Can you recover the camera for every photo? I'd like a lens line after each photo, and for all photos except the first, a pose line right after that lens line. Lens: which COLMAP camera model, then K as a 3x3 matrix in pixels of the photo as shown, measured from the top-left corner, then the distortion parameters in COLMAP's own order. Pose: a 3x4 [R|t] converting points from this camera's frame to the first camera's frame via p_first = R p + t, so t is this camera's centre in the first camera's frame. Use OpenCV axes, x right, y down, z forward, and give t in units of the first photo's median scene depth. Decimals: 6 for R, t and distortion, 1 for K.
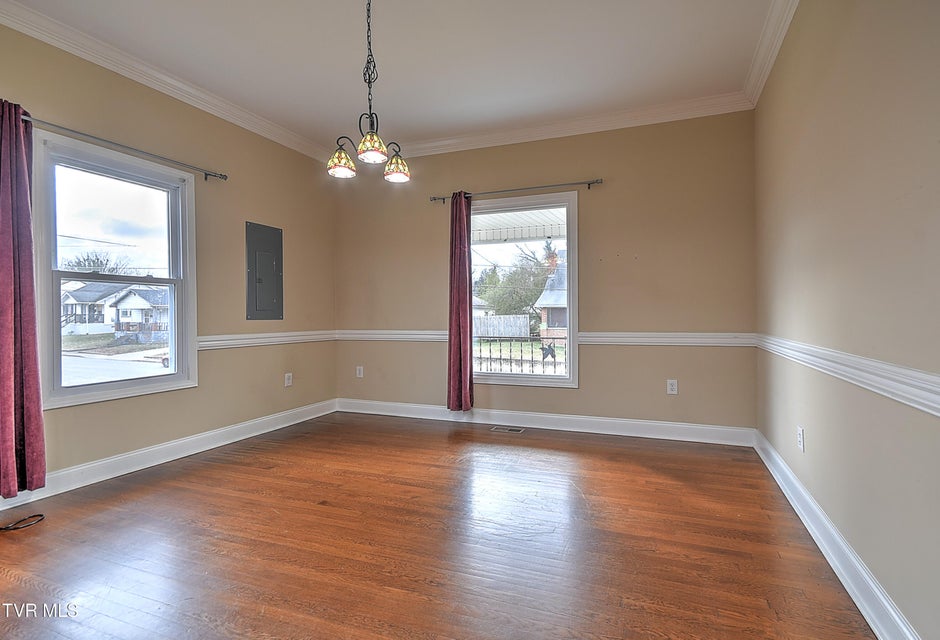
lens RADIAL K [[435.9, 0, 495.7], [0, 435.9, 313.0], [0, 0, 1]] dist [0.001017, -0.000253]
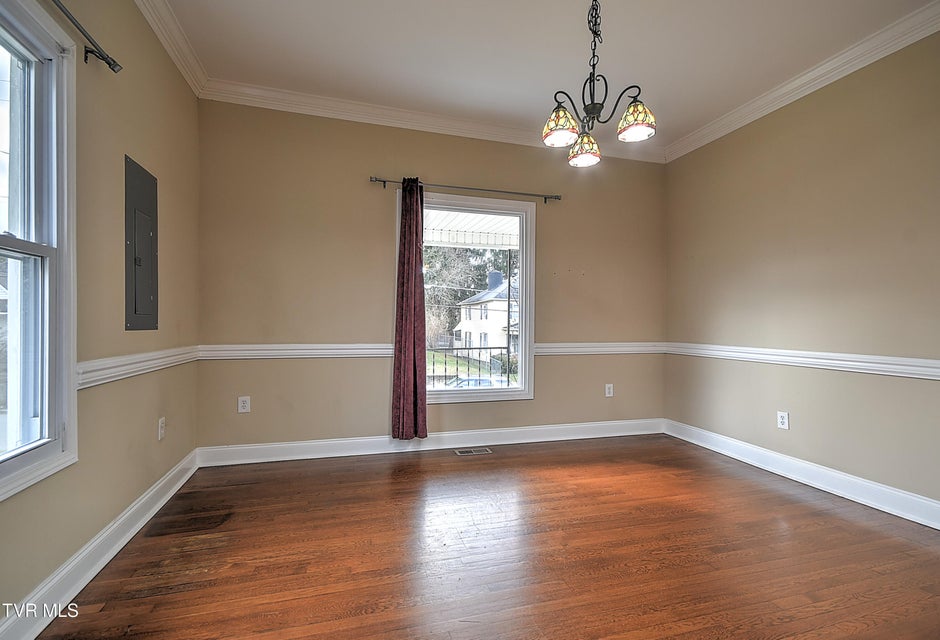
lens RADIAL K [[435.9, 0, 477.2], [0, 435.9, 324.0], [0, 0, 1]] dist [0.001017, -0.000253]
pose [[0.810343, 0.011689, 0.585839, -0.490159], [-0.015137, 0.999885, 0.000988, -0.000022], [-0.585760, -0.009669, 0.810427, 0.253540]]
